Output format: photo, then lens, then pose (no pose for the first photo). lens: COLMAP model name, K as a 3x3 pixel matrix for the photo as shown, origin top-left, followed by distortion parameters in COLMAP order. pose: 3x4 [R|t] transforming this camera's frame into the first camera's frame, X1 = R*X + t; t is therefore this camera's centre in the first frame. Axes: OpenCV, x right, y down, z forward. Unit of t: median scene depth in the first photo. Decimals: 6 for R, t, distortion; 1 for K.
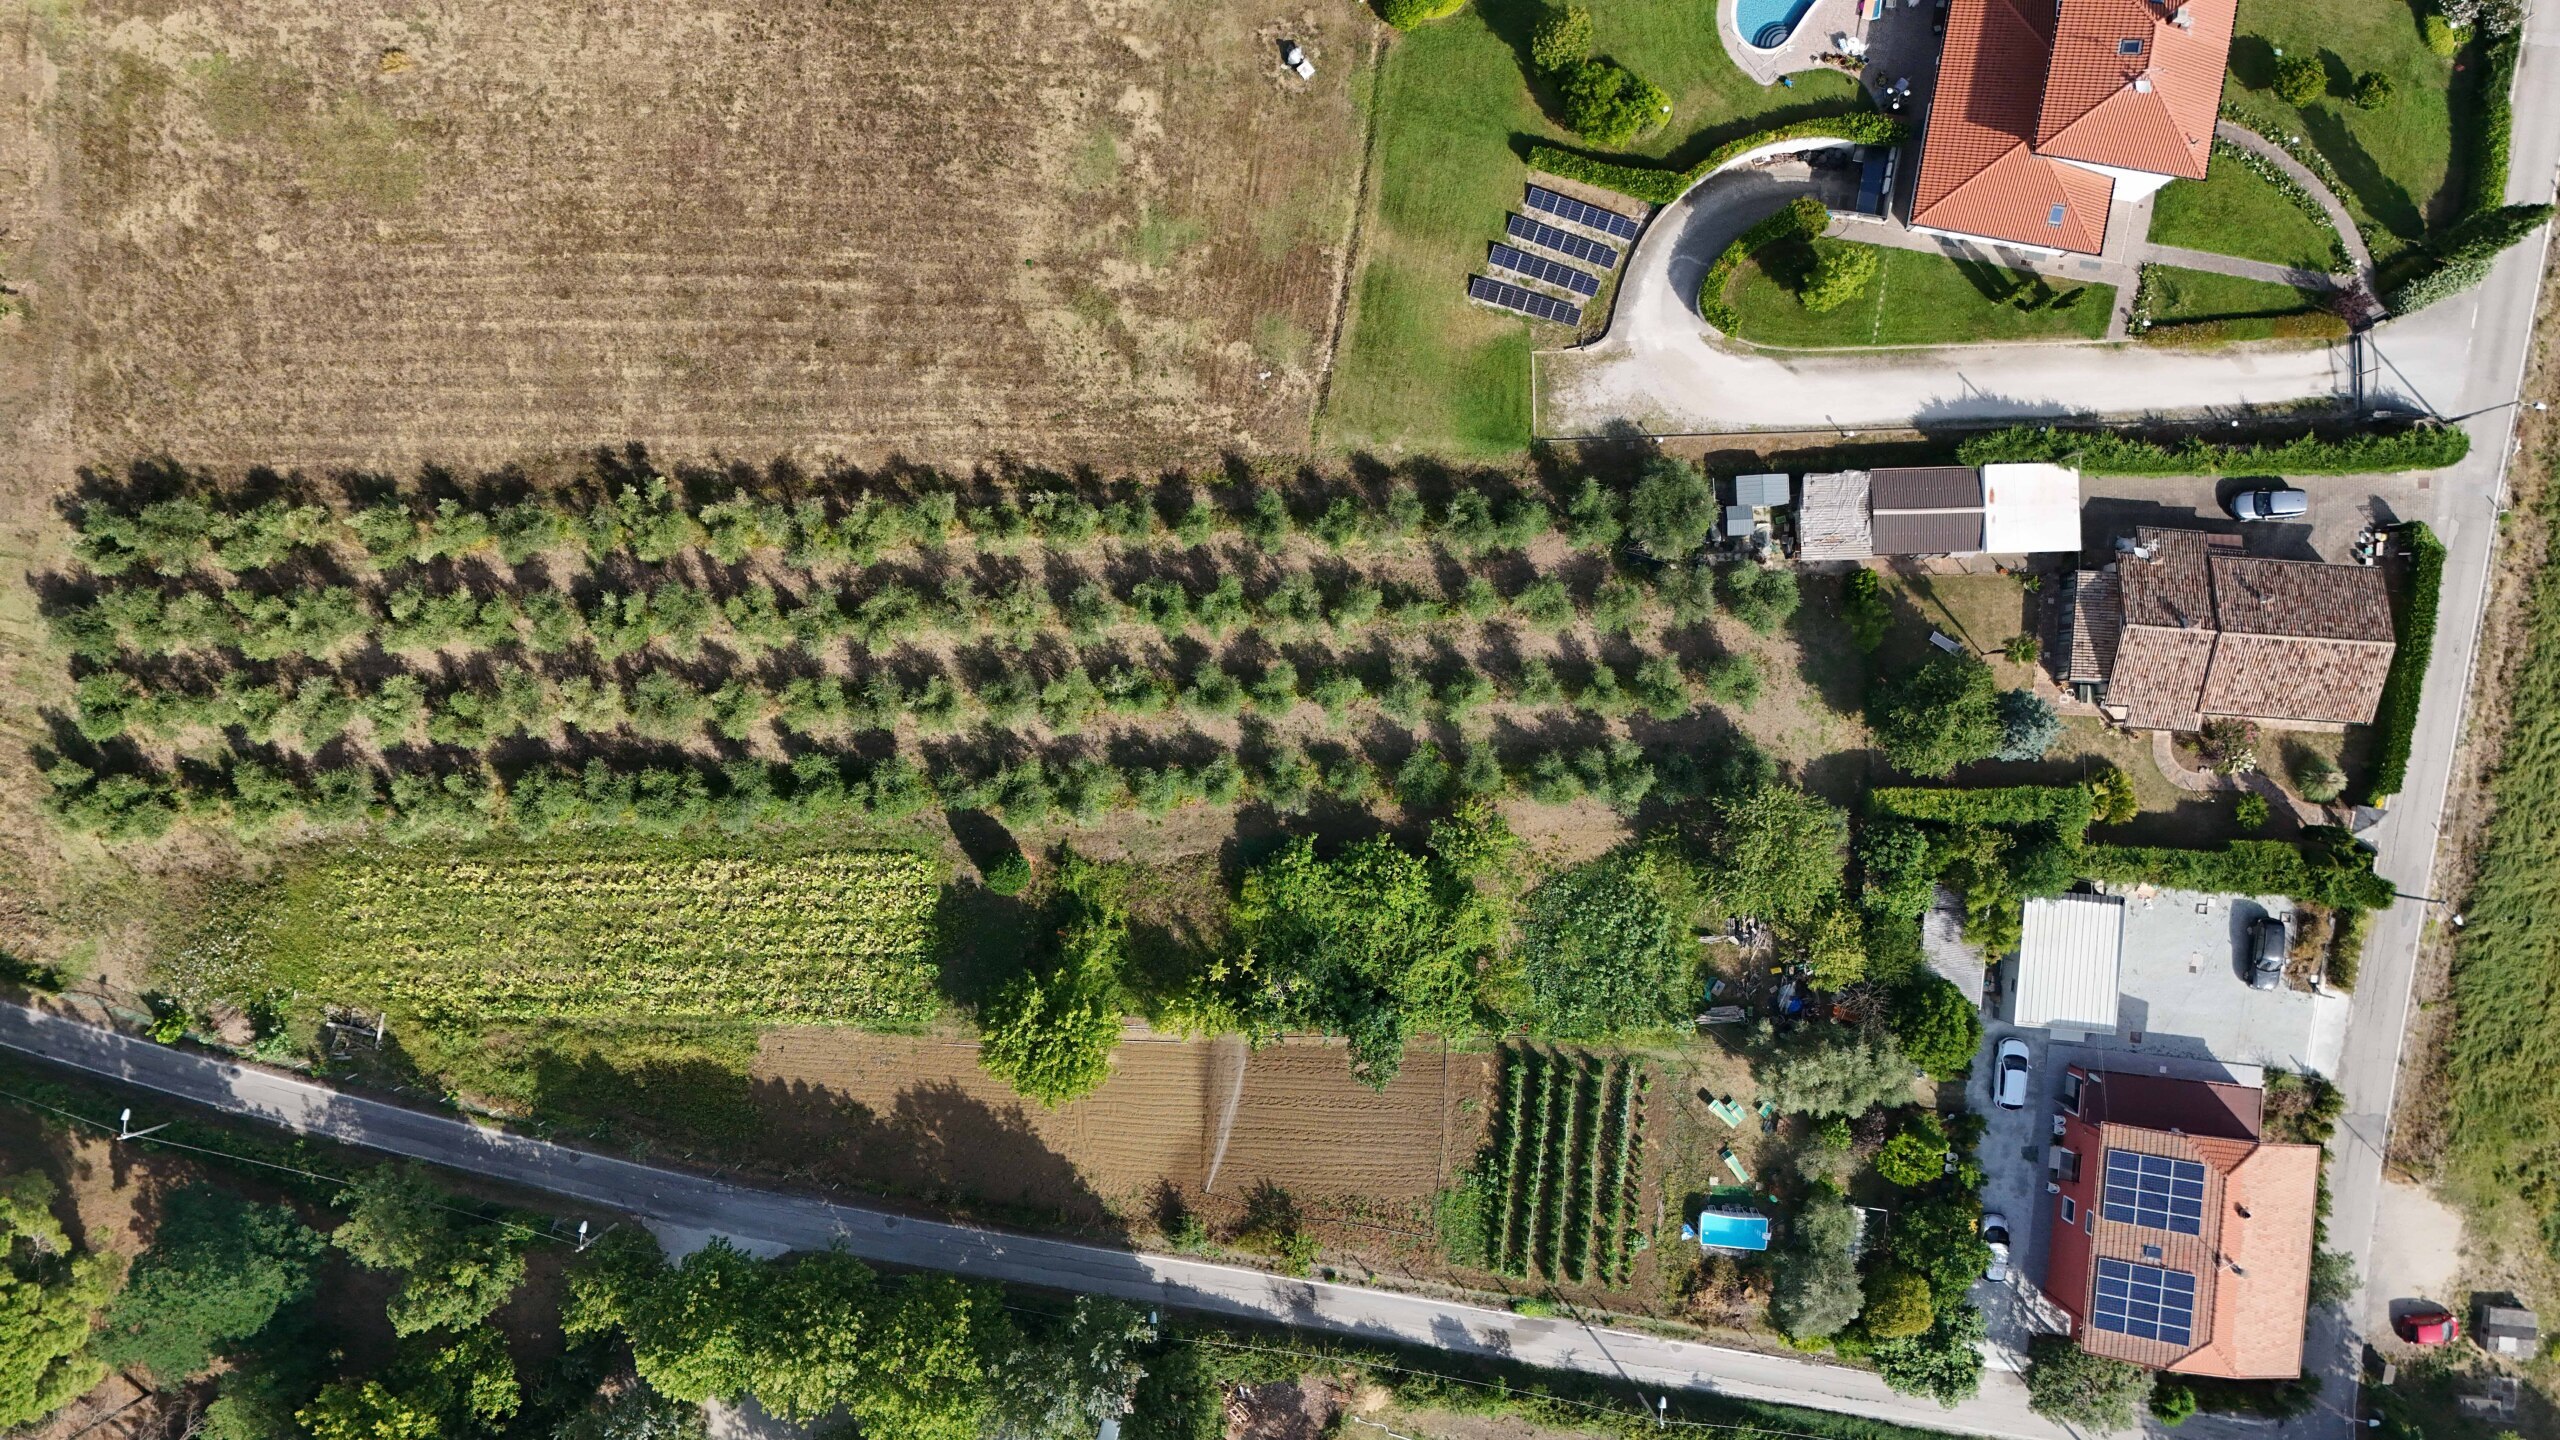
lens RADIAL K [[1884.6, 0, 1280.6], [0, 1884.6, 712.9], [0, 0, 1]] dist [0.069442, -0.057536]
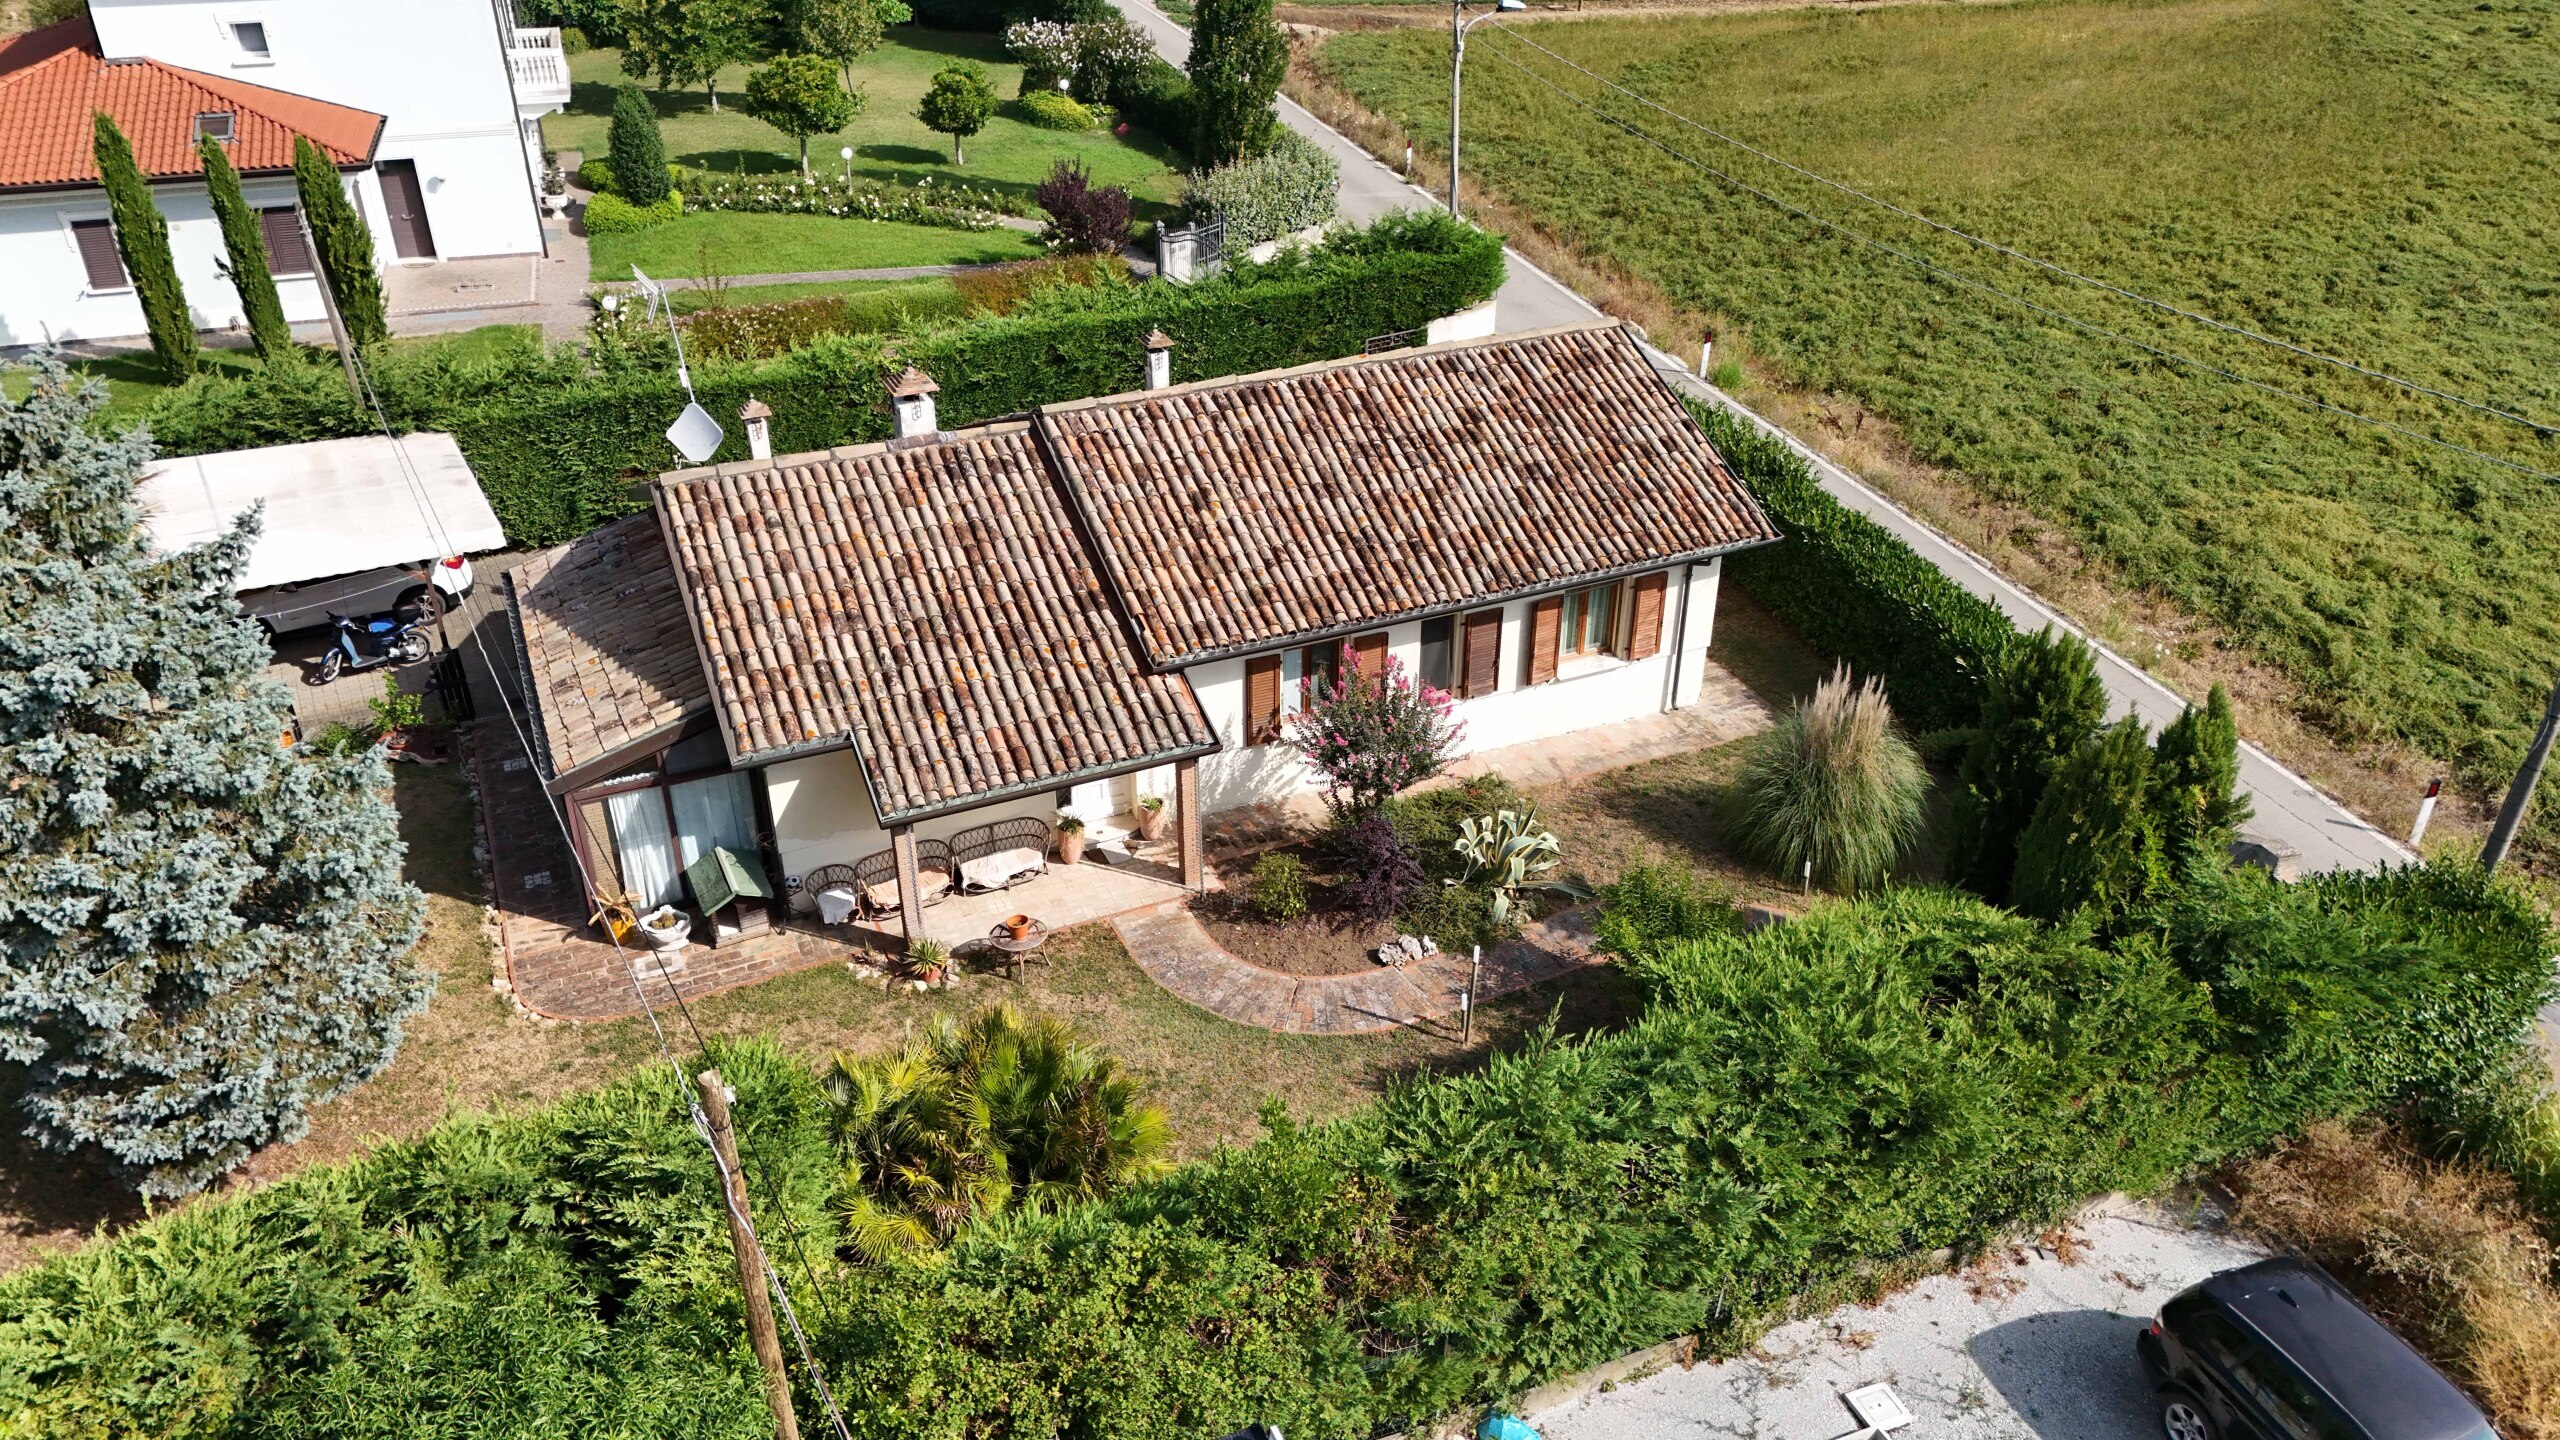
lens RADIAL K [[1884.6, 0, 1287.9], [0, 1884.6, 718.6], [0, 0, 1]] dist [0.069442, -0.057536]
pose [[0.879173, -0.233880, 0.415157, 0.394210], [0.476417, 0.448038, -0.756498, 0.170055], [-0.009077, 0.862880, 0.505327, 0.875723]]
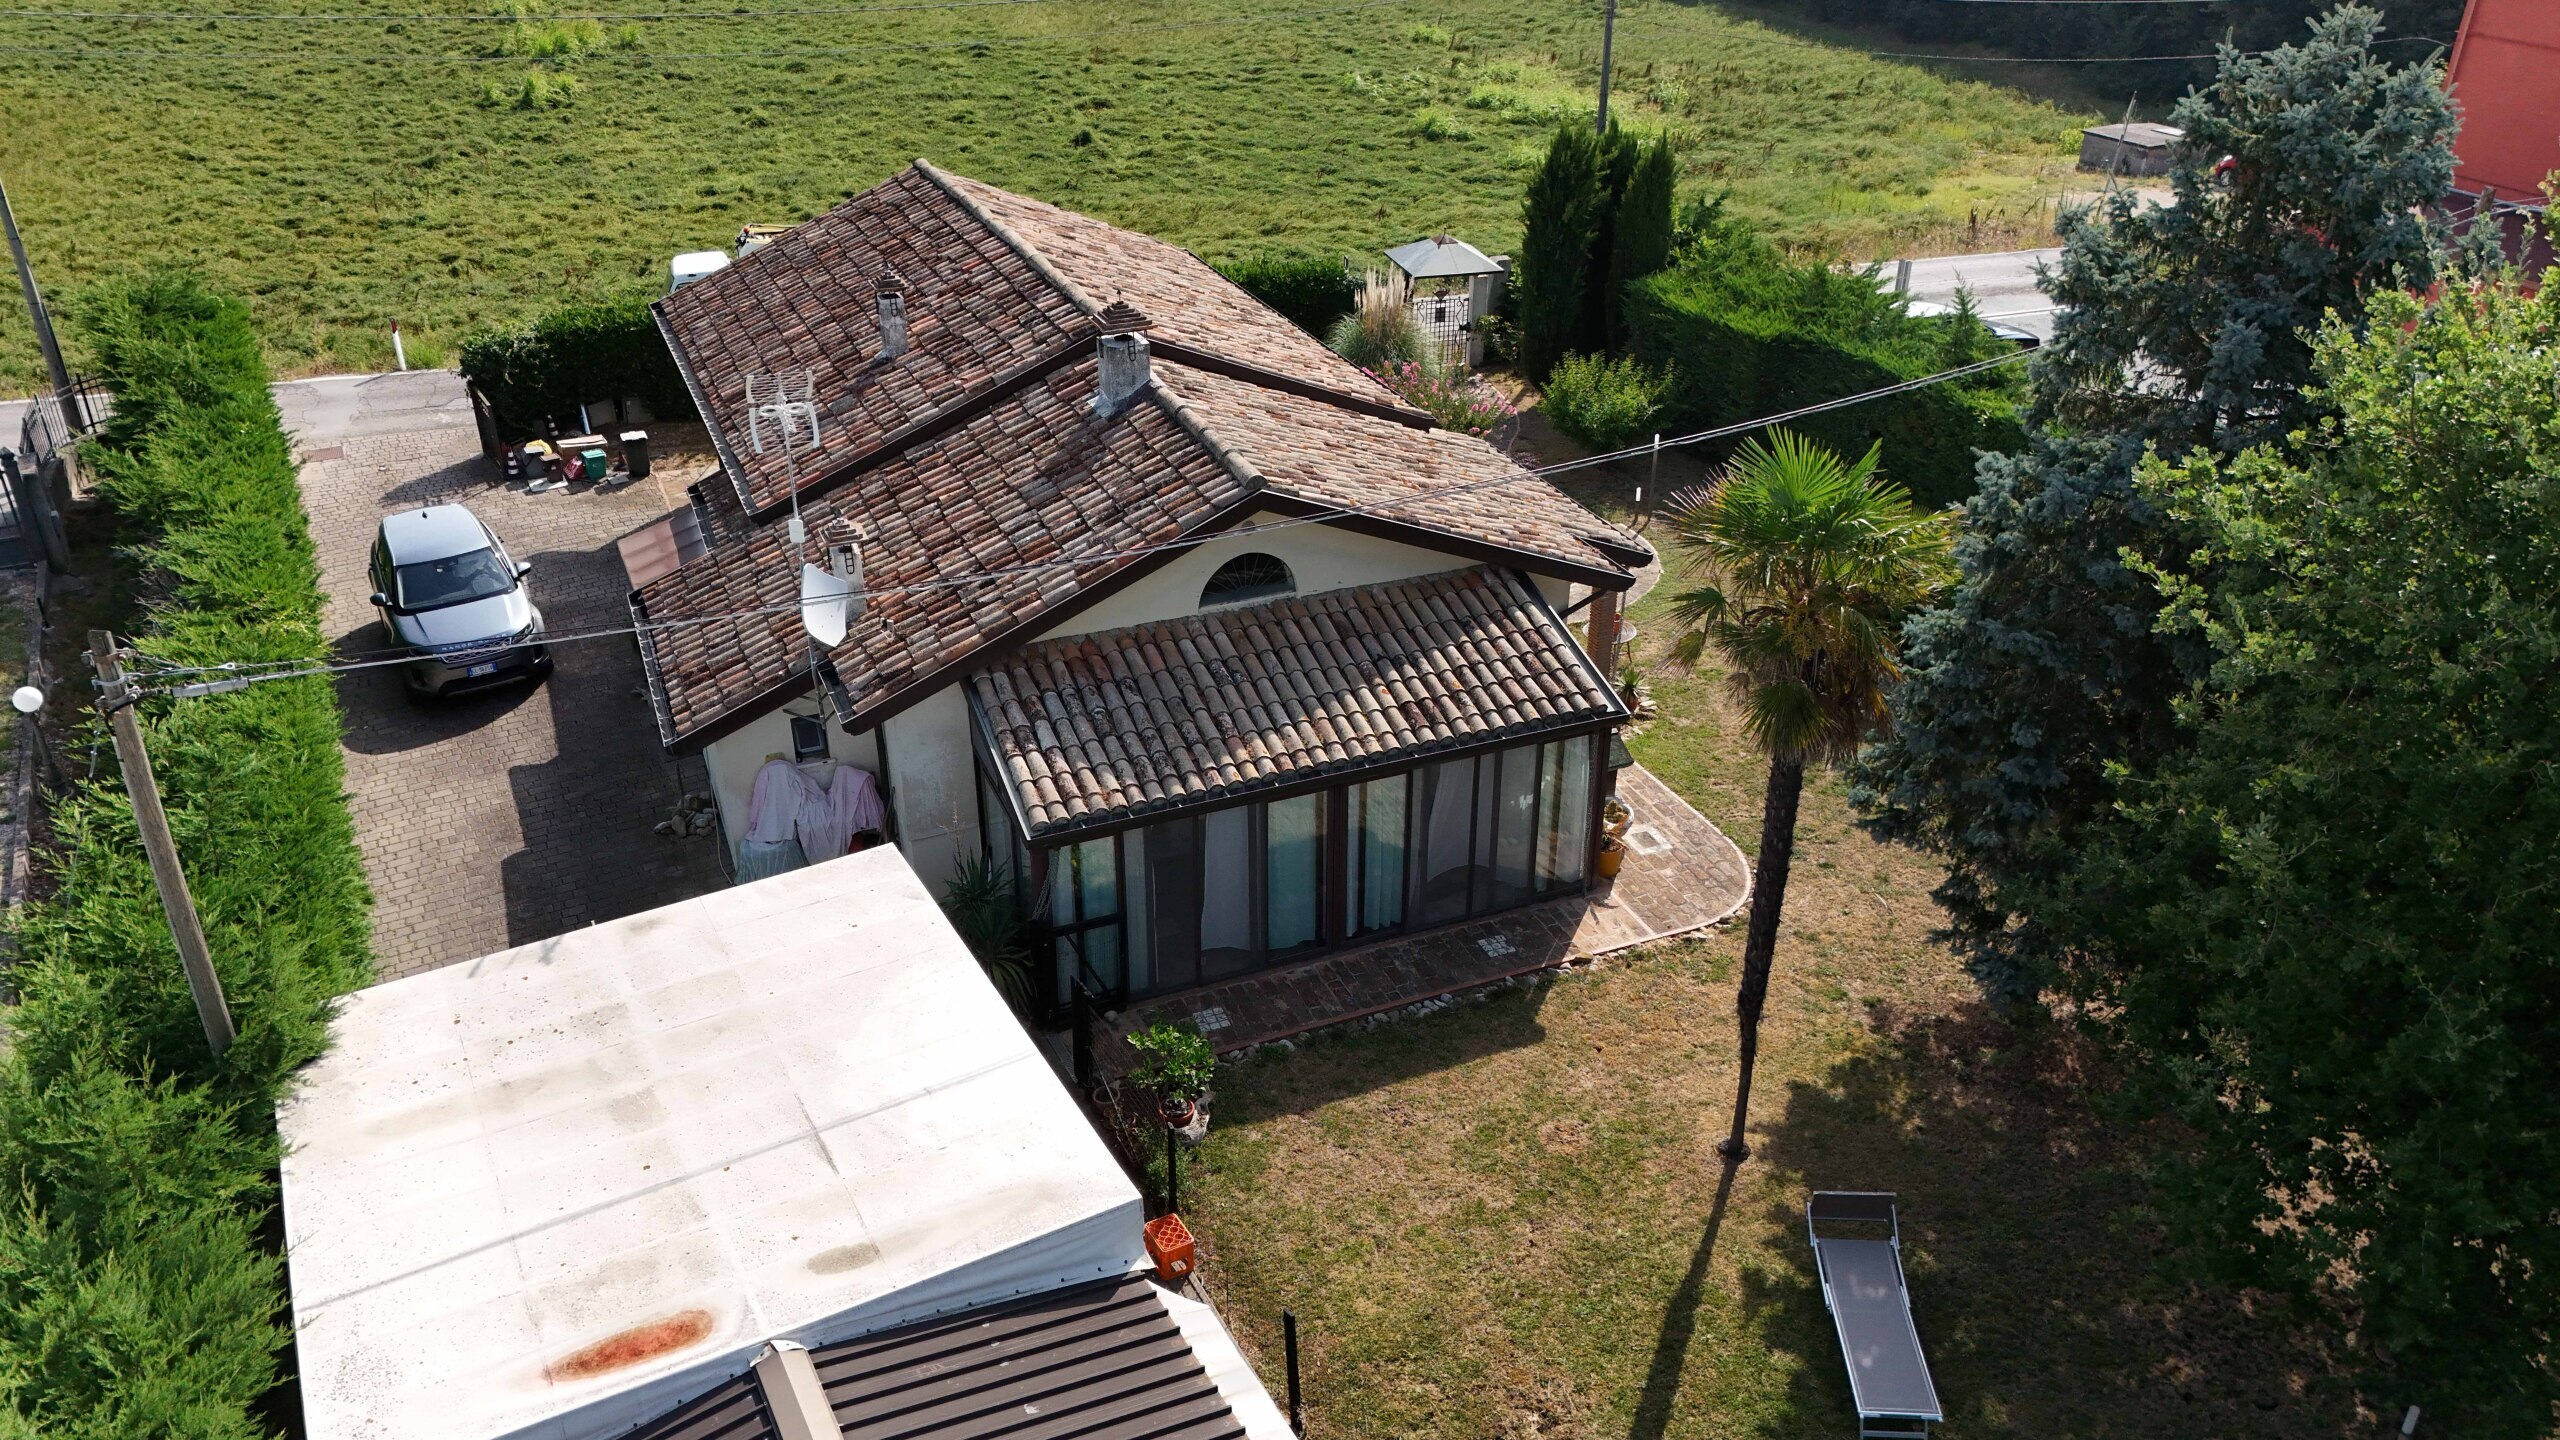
lens RADIAL K [[1884.6, 0, 1288.0], [0, 1884.6, 720.1], [0, 0, 1]] dist [0.069442, -0.057536]
pose [[-0.454849, -0.418234, 0.786252, 0.282340], [0.890493, -0.202101, 0.407648, -0.116242], [-0.011590, 0.885571, 0.464360, 0.903604]]
